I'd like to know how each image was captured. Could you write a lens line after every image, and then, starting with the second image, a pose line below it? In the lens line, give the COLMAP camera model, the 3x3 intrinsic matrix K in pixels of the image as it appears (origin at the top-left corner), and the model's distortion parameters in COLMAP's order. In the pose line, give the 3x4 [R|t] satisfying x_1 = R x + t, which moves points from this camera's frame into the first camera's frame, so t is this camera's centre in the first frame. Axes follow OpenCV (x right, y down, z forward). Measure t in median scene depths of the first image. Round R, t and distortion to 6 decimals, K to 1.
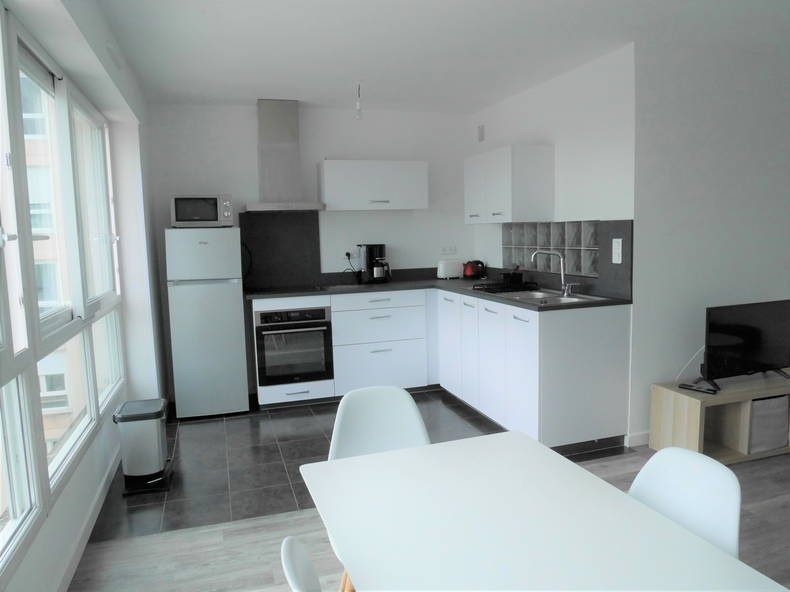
lens RADIAL K [[566.5, 0, 393.6], [0, 566.5, 294.8], [0, 0, 1]] dist [-0.079050, 0.036715]
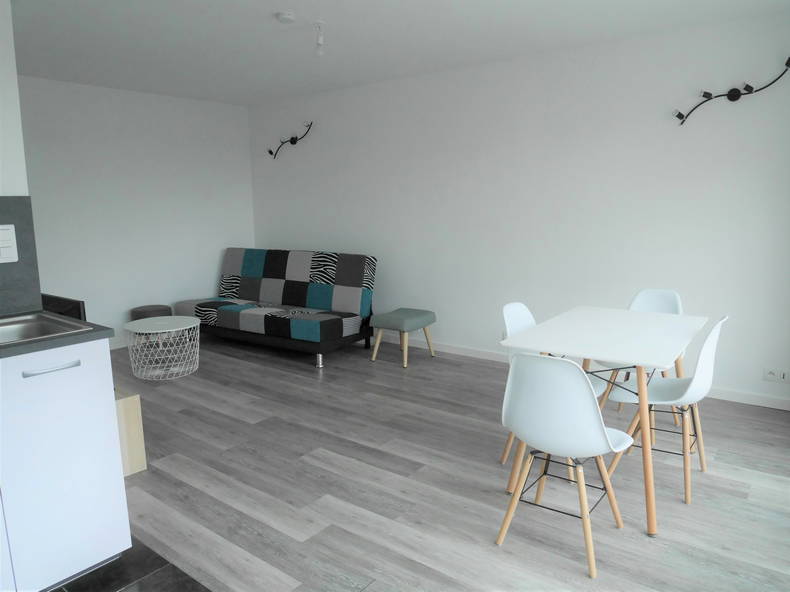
lens RADIAL K [[566.5, 0, 395.6], [0, 566.5, 293.3], [0, 0, 1]] dist [-0.079050, 0.036715]
pose [[-0.580911, -0.086392, 0.809369, -0.471175], [0.119354, 0.974563, 0.189689, -0.108526], [-0.805169, 0.206794, -0.555823, 1.225036]]
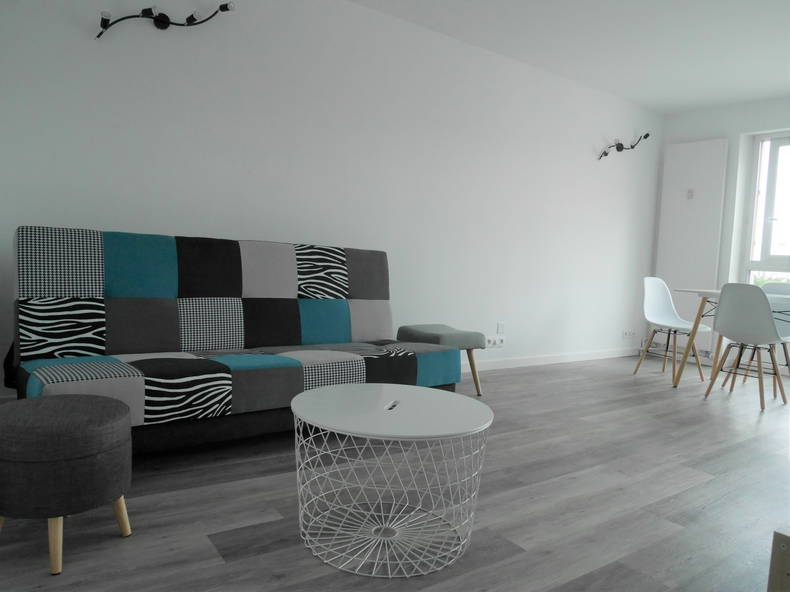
lens RADIAL K [[566.5, 0, 396.2], [0, 566.5, 292.6], [0, 0, 1]] dist [-0.079050, 0.036715]
pose [[-0.949765, 0.000824, -0.312963, 1.461384], [-0.054652, 0.984195, 0.168446, -0.011797], [0.308155, 0.177089, -0.934709, 1.429969]]
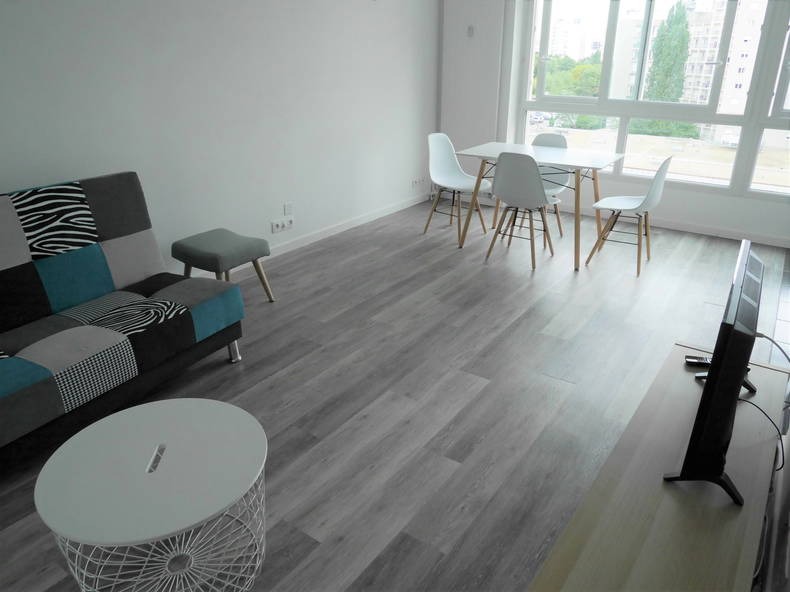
lens RADIAL K [[566.5, 0, 394.0], [0, 566.5, 295.4], [0, 0, 1]] dist [-0.079050, 0.036715]
pose [[-0.787999, 0.275994, -0.550349, 1.346914], [-0.035739, 0.871882, 0.488410, -0.208675], [0.614638, 0.404536, -0.677179, 1.331140]]
